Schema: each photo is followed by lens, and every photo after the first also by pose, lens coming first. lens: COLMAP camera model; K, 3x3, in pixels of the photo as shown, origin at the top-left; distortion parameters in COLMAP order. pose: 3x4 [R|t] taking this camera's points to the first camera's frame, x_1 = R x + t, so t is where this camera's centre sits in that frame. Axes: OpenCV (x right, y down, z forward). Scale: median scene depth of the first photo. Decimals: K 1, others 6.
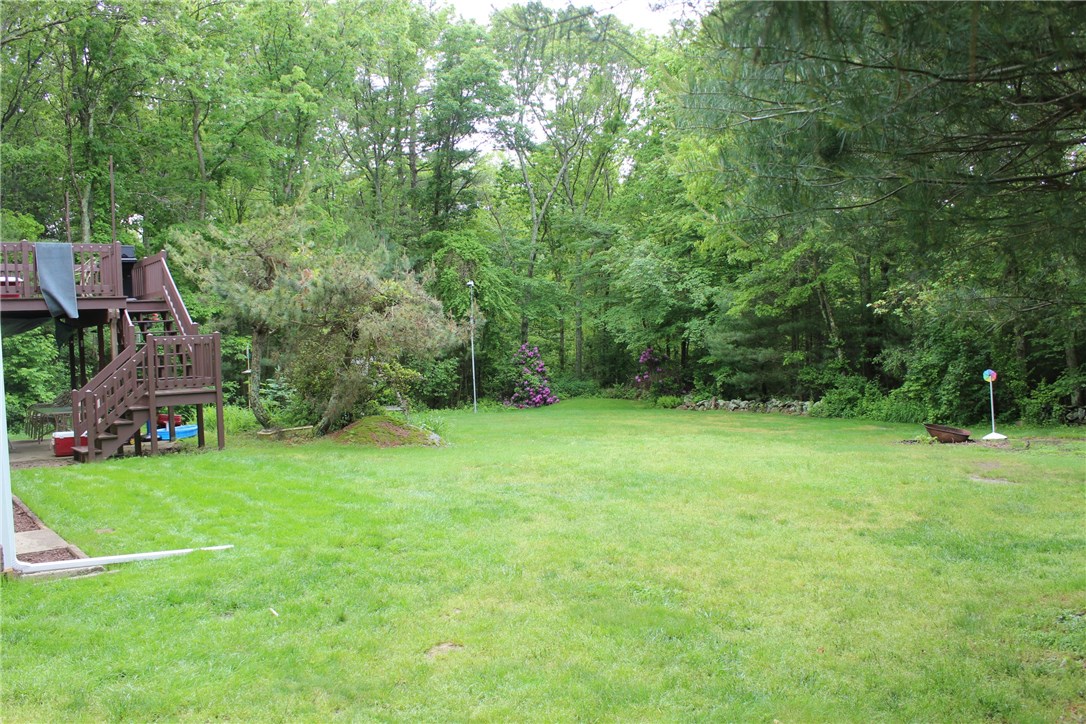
lens RADIAL K [[912.6, 0, 543.0], [0, 912.6, 362.0], [0, 0, 1]] dist [-0.164773, 0.168168]
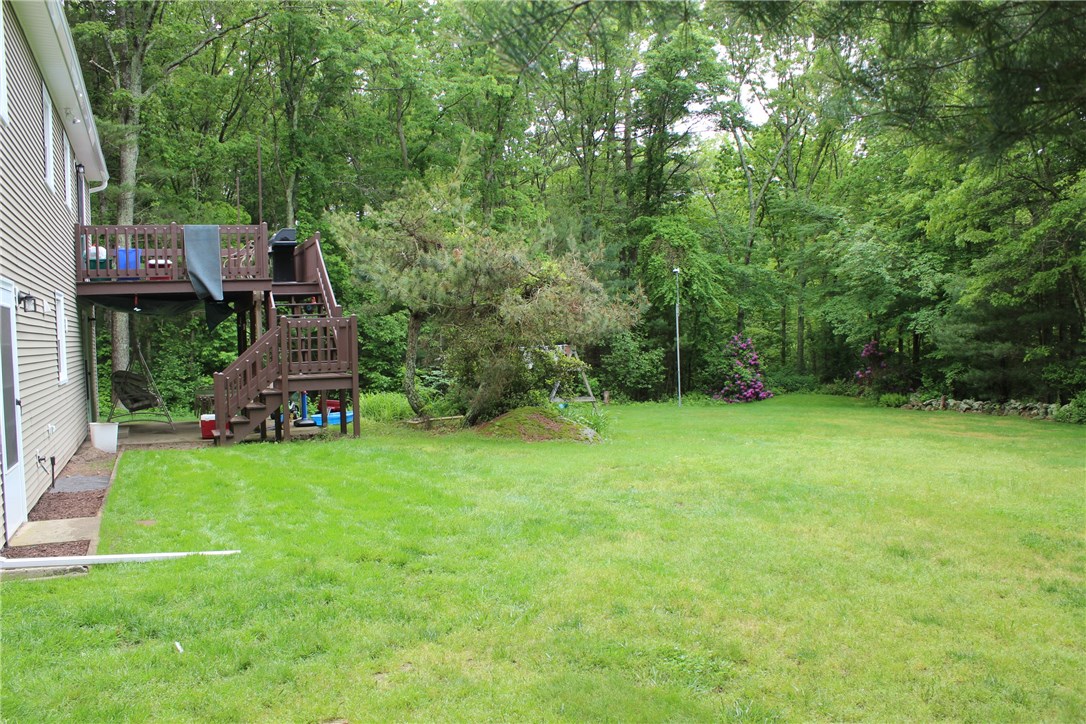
lens RADIAL K [[912.6, 0, 543.0], [0, 912.6, 362.0], [0, 0, 1]] dist [-0.164773, 0.168168]
pose [[0.966061, 0.017010, -0.257752, 0.036213], [-0.014816, 0.999836, 0.010453, 0.001751], [0.257887, -0.006279, 0.966155, 0.053790]]
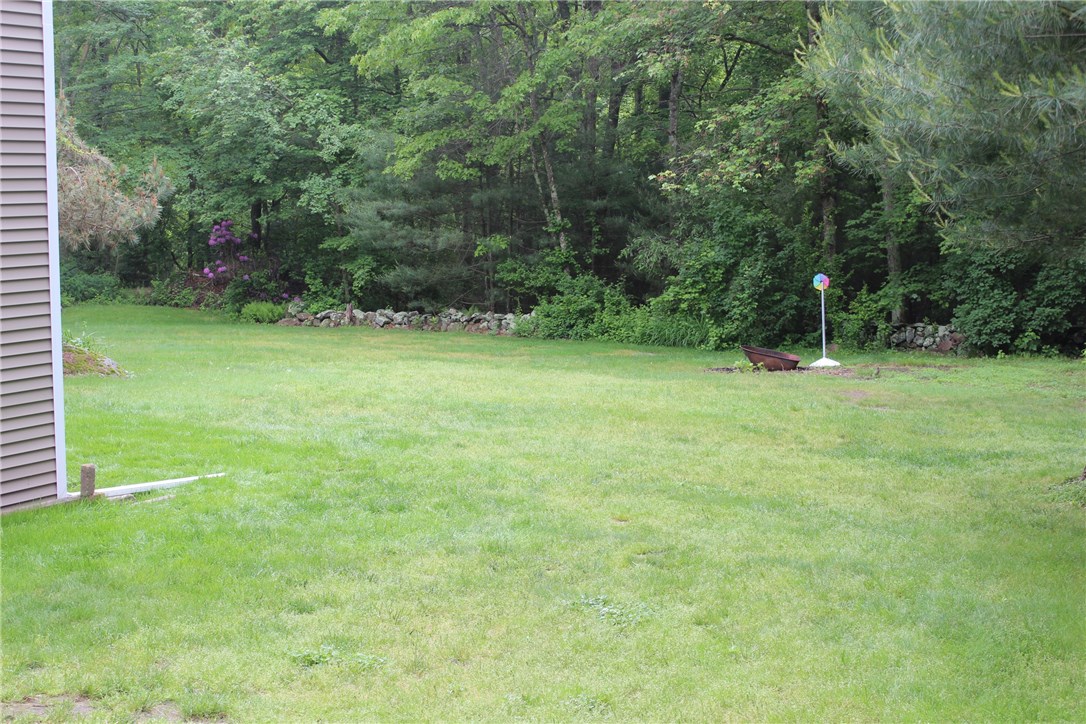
lens RADIAL K [[1773.3, 0, 543.0], [0, 1773.3, 362.0], [0, 0, 1]] dist [-0.021642, -0.013230]
pose [[0.920304, -0.003897, 0.391185, -0.182782], [-0.024110, 0.997485, 0.066658, -0.006939], [-0.390461, -0.070777, 0.917895, -0.177849]]
